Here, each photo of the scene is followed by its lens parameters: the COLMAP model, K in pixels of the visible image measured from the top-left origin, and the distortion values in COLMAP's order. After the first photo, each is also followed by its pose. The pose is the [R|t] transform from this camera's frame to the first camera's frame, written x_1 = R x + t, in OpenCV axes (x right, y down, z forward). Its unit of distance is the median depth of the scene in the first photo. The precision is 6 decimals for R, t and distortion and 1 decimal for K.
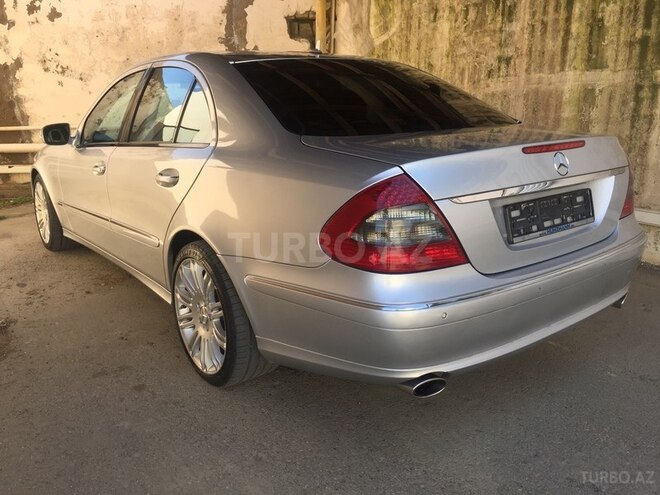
lens RADIAL K [[559.3, 0, 327.6], [0, 559.3, 250.3], [0, 0, 1]] dist [0.087746, -0.116442]
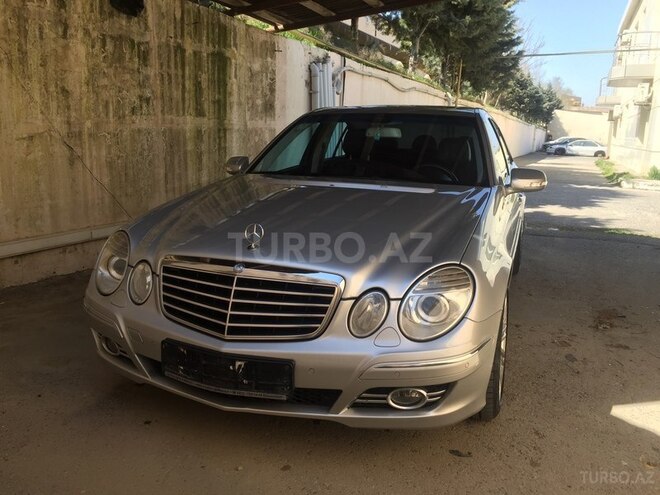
lens RADIAL K [[559.3, 0, 328.0], [0, 559.3, 251.8], [0, 0, 1]] dist [0.087746, -0.116442]
pose [[-0.533102, -0.174092, 0.827946, -0.757004], [0.204470, 0.923081, 0.325751, -0.323149], [-0.820972, 0.342948, -0.456500, 1.211069]]
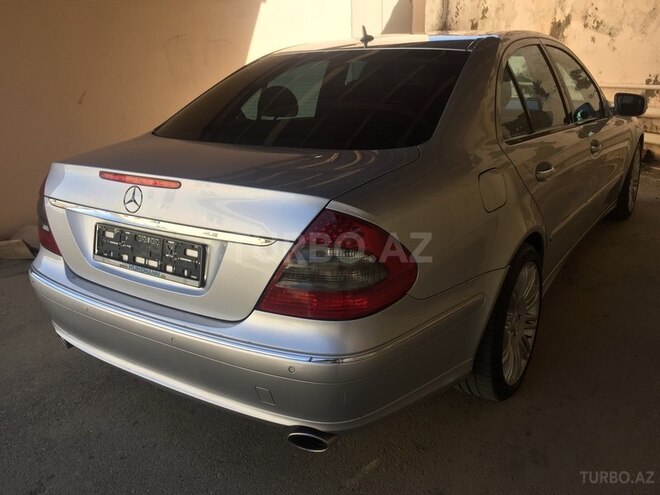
lens RADIAL K [[559.3, 0, 329.6], [0, 559.3, 244.5], [0, 0, 1]] dist [0.087746, -0.116442]
pose [[0.301831, 0.307498, -0.902410, 0.508796], [-0.216365, 0.943951, 0.249285, -0.143178], [0.928485, 0.120008, 0.351445, 0.374427]]
